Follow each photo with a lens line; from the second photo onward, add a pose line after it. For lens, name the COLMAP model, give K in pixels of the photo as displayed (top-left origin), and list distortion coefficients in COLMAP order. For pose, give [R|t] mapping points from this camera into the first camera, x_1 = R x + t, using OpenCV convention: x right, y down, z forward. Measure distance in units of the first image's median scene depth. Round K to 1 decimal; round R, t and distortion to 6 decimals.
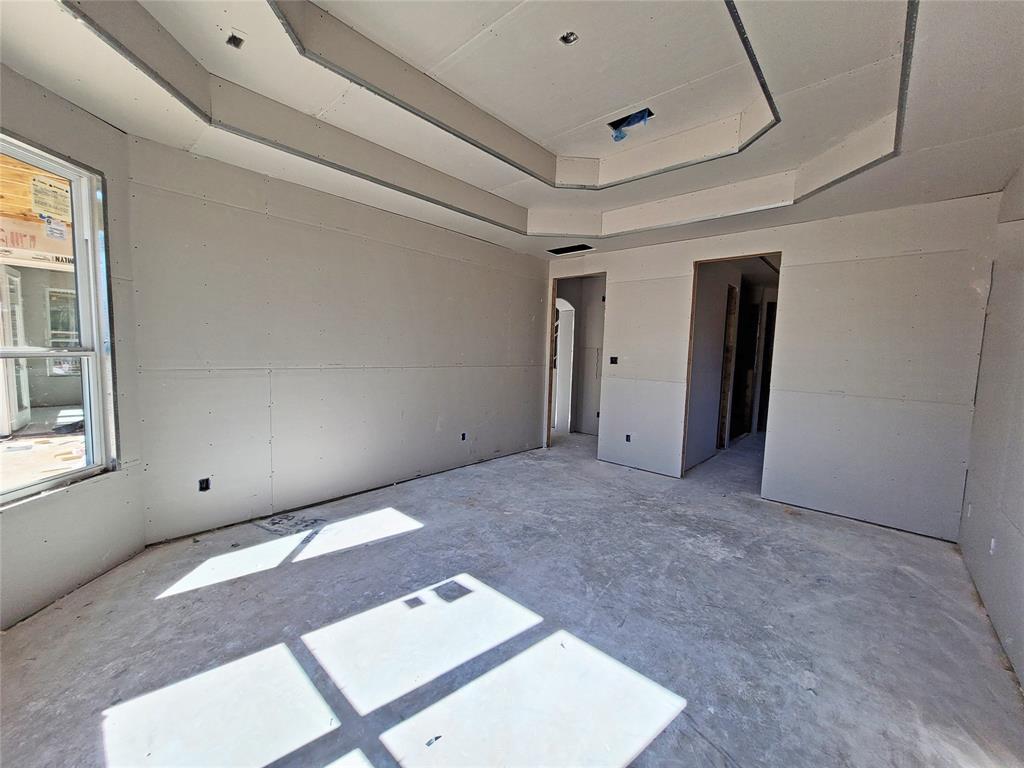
lens RADIAL K [[407.5, 0, 511.3], [0, 407.5, 384.2], [0, 0, 1]] dist [-0.003007, 0.001007]
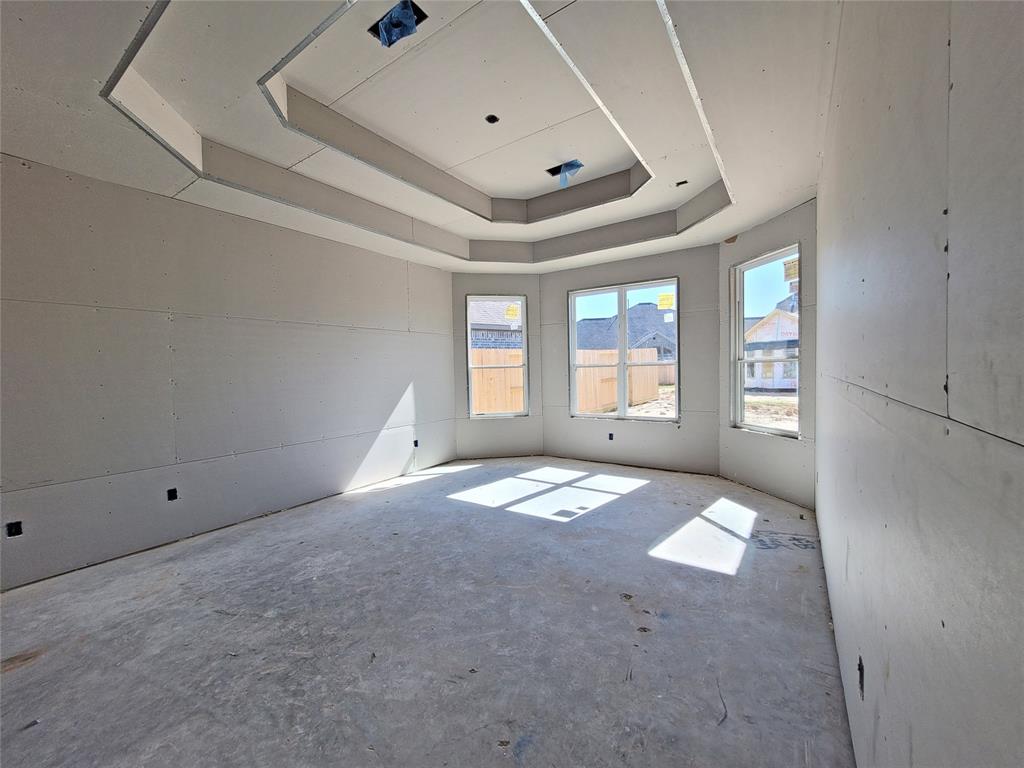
lens RADIAL K [[407.5, 0, 512.4], [0, 407.5, 382.4], [0, 0, 1]] dist [-0.003007, 0.001007]
pose [[-0.991815, -0.003886, -0.127628, 0.195894], [-0.018343, 0.993506, 0.112292, -0.114046], [0.126362, 0.113714, -0.985445, 1.939919]]
